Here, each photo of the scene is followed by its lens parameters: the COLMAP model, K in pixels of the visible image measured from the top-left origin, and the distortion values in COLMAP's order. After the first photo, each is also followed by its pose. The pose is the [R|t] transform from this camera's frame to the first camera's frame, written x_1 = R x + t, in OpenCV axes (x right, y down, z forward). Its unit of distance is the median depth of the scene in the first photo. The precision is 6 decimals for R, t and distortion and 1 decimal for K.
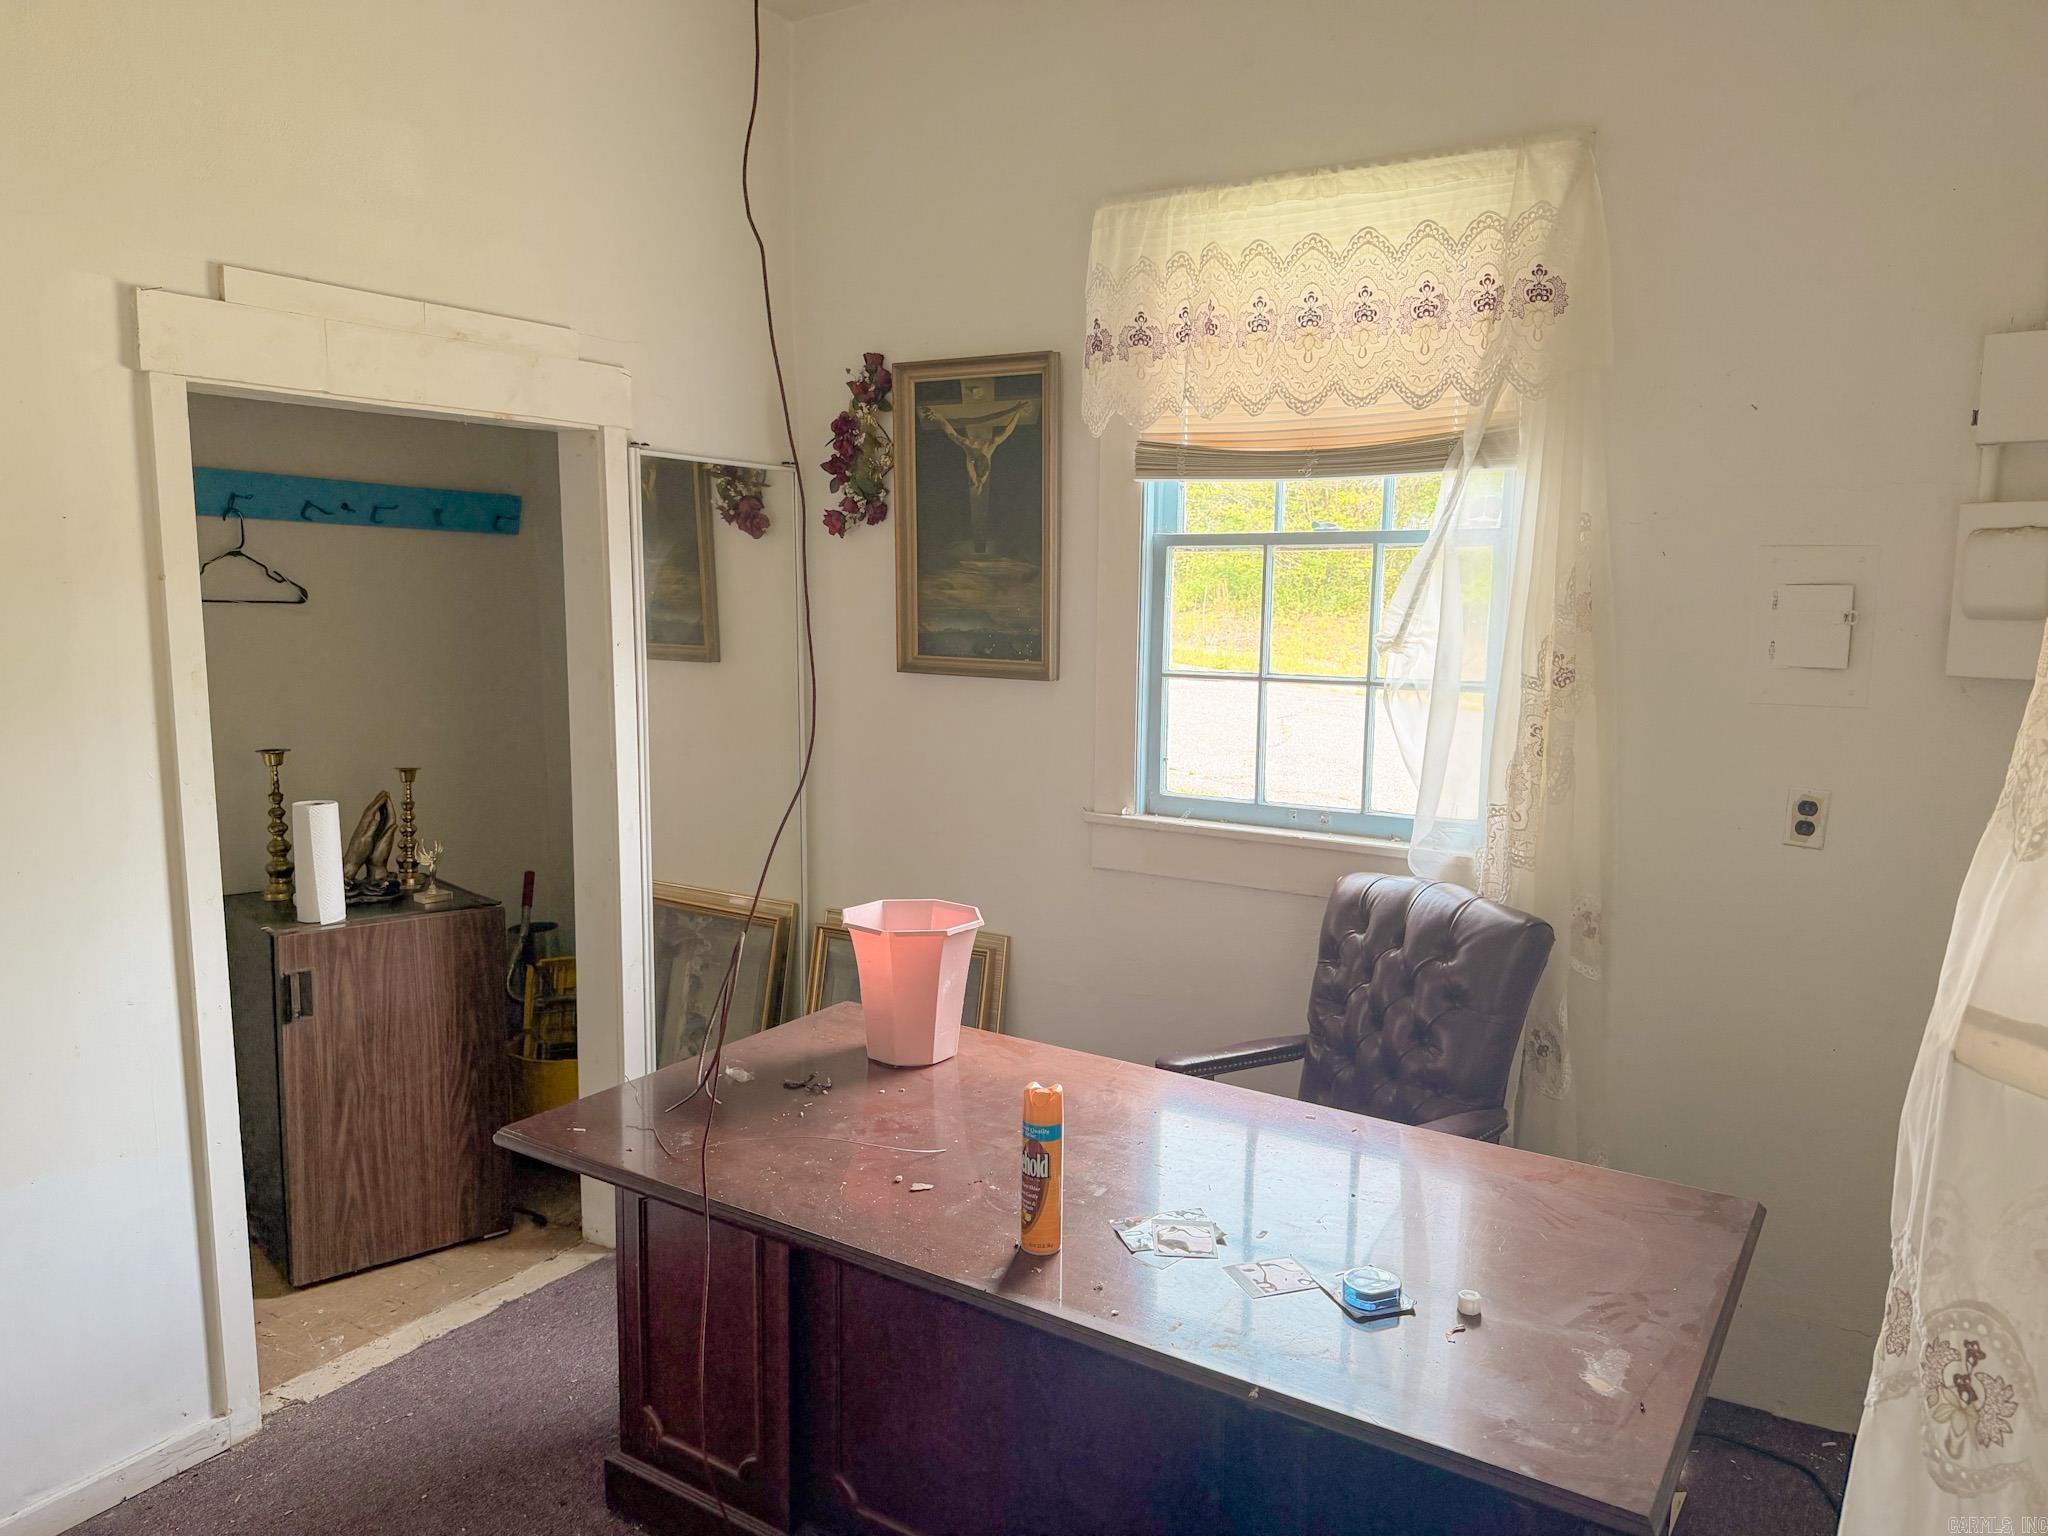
lens RADIAL K [[1401.0, 0, 1026.3], [0, 1401.0, 786.3], [0, 0, 1]] dist [0.090669, -0.149838]
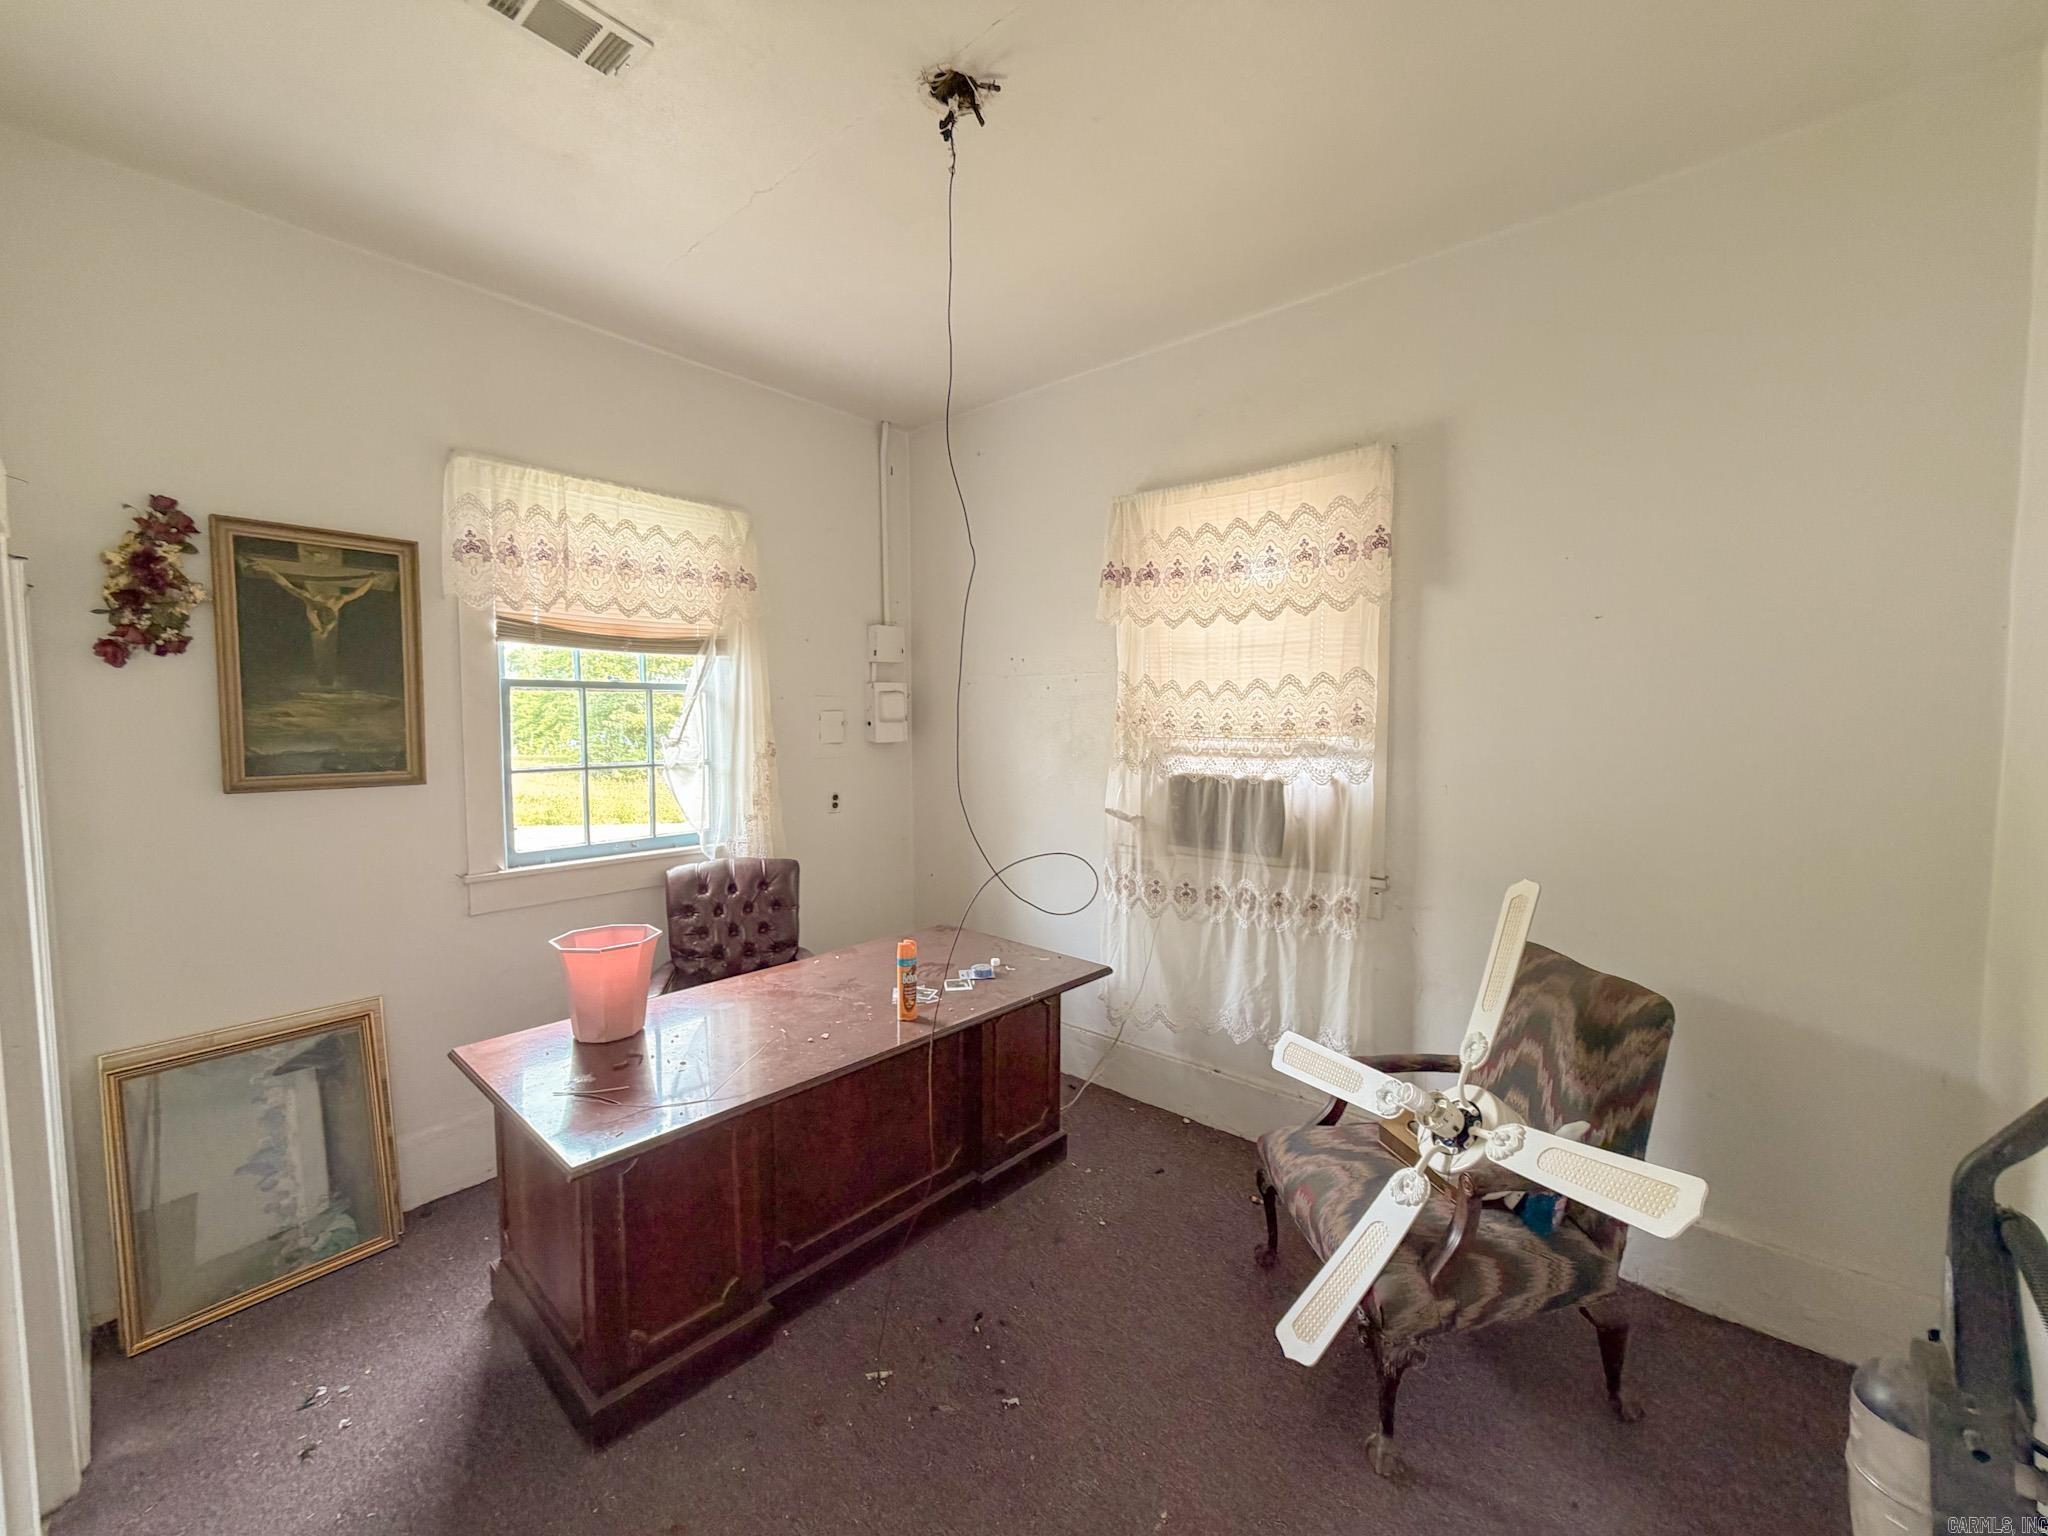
lens RADIAL K [[828.9, 0, 1024.0], [0, 828.9, 768.0], [0, 0, 1]] dist [-0.000683, -0.000073]
pose [[0.153693, -0.073549, 0.985378, -0.681147], [0.141255, 0.988619, 0.051759, -0.052276], [-0.977970, 0.131234, 0.162333, 0.325822]]
